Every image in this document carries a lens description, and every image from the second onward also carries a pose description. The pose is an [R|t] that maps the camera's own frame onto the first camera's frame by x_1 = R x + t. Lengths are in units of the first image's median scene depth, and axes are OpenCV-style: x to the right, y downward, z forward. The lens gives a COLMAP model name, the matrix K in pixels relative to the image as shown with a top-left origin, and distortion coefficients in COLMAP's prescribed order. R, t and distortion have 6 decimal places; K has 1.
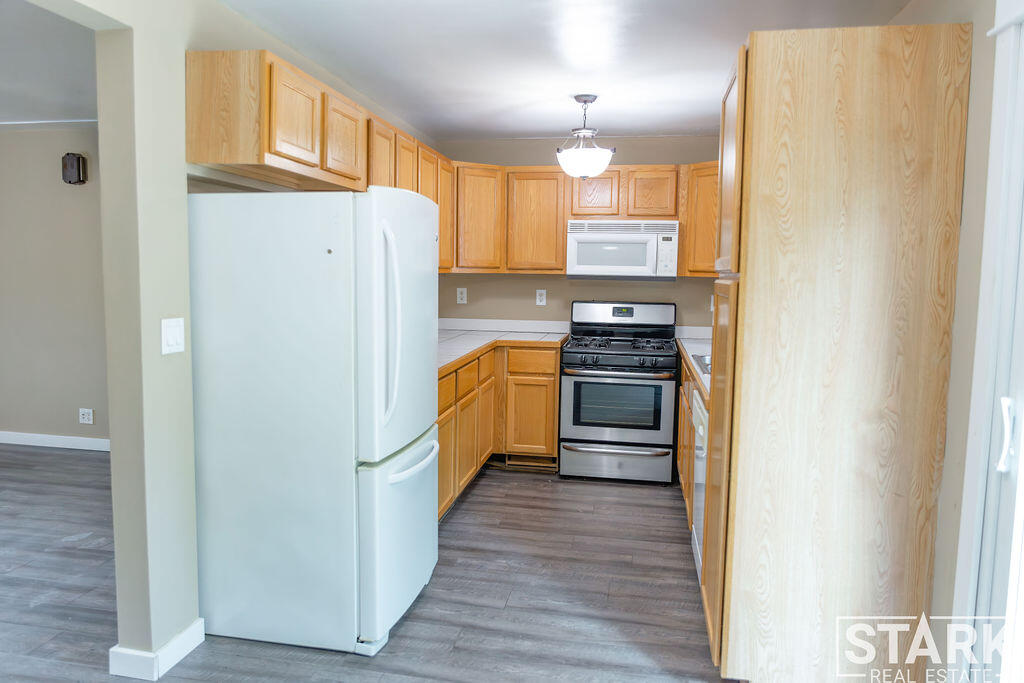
lens RADIAL K [[717.0, 0, 510.0], [0, 717.0, 338.8], [0, 0, 1]] dist [-0.011843, 0.000227]
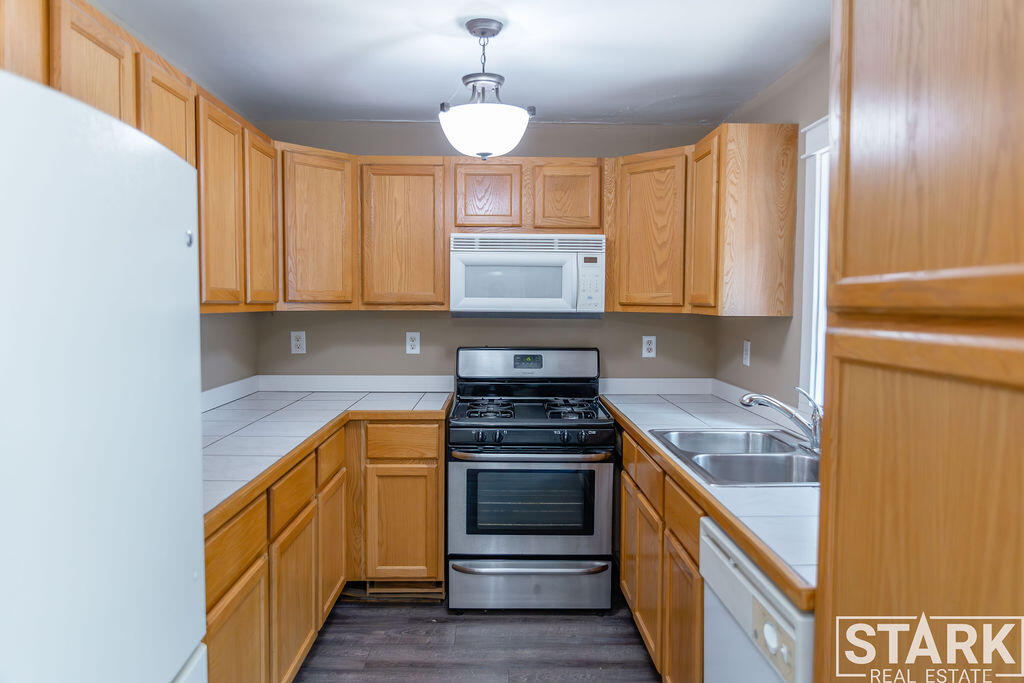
lens RADIAL K [[684.5, 0, 506.2], [0, 684.5, 338.4], [0, 0, 1]] dist [-0.002351, -0.002410]
pose [[0.981462, -0.019592, 0.190652, 0.005317], [0.027965, 0.998754, -0.041328, -0.036053], [-0.189605, 0.045893, 0.980787, 0.358291]]
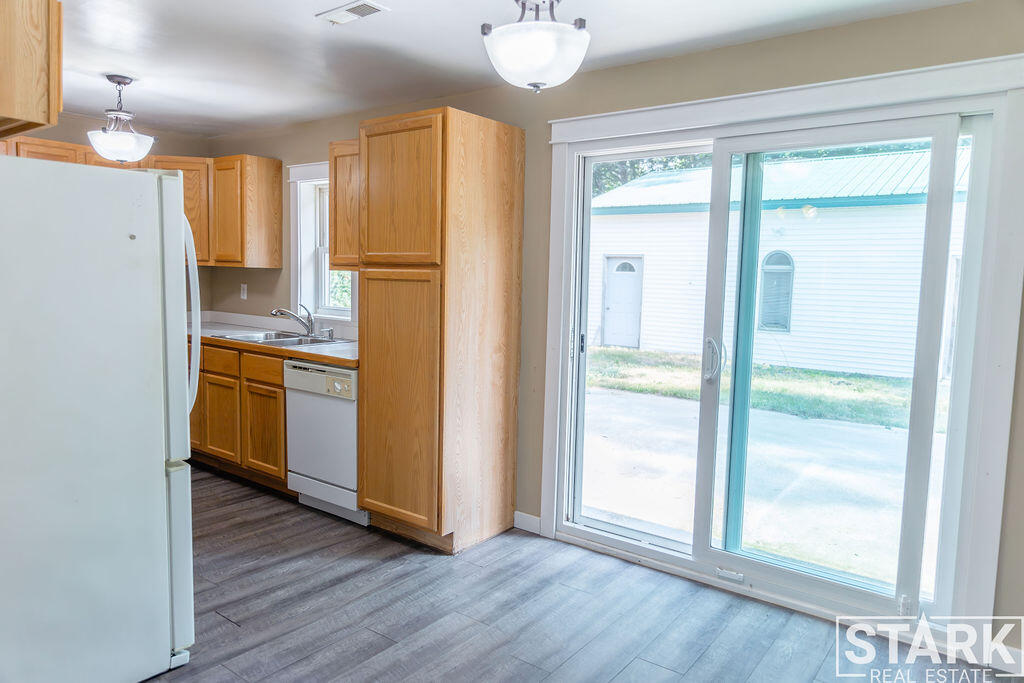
lens RADIAL K [[684.5, 0, 509.4], [0, 684.5, 340.1], [0, 0, 1]] dist [-0.002351, -0.002410]
pose [[0.452372, -0.092333, 0.887037, -0.421931], [0.069081, 0.995266, 0.068369, -0.010413], [-0.889150, 0.030349, 0.456608, 0.102006]]
